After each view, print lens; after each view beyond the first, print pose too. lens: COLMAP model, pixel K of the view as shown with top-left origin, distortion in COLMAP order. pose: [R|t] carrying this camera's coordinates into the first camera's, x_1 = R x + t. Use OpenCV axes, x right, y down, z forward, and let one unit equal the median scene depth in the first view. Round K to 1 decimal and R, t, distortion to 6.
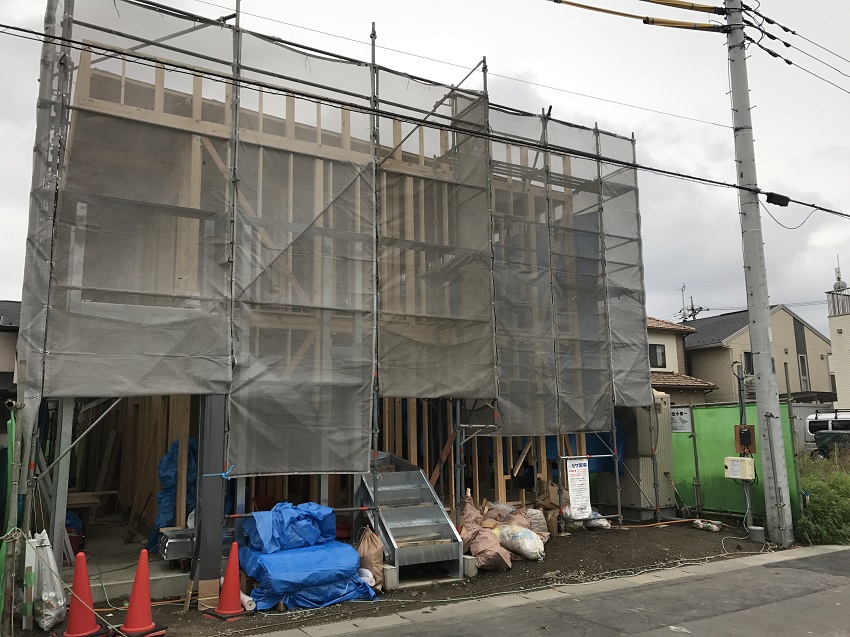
lens RADIAL K [[696.3, 0, 425.0], [0, 696.3, 318.5], [0, 0, 1]] dist [0.015753, -0.000628]
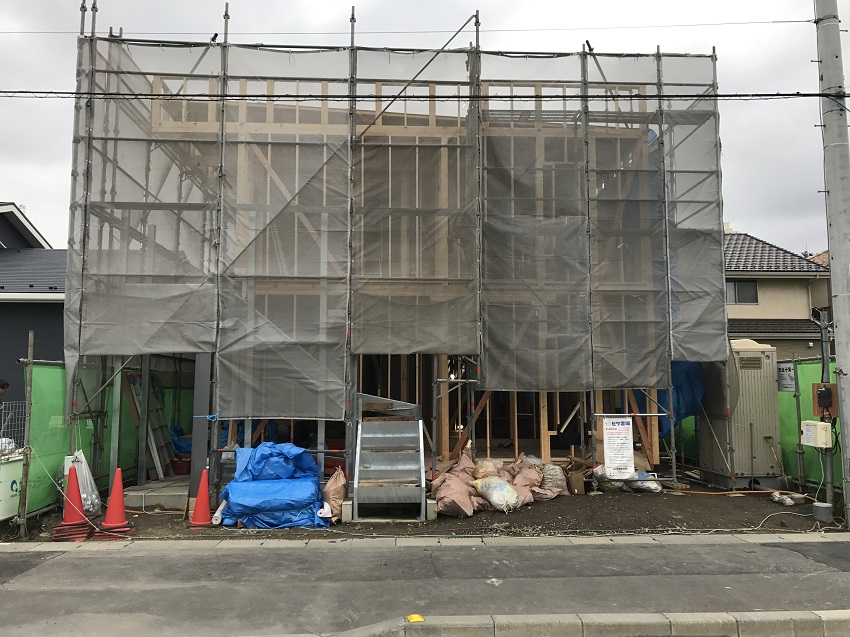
lens RADIAL K [[696.3, 0, 425.0], [0, 696.3, 318.5], [0, 0, 1]] dist [0.015753, -0.000628]
pose [[0.892196, -0.030325, -0.450629, 0.500104], [0.058397, 0.997114, 0.048519, 0.008824], [0.447857, -0.069603, 0.891392, 0.059125]]
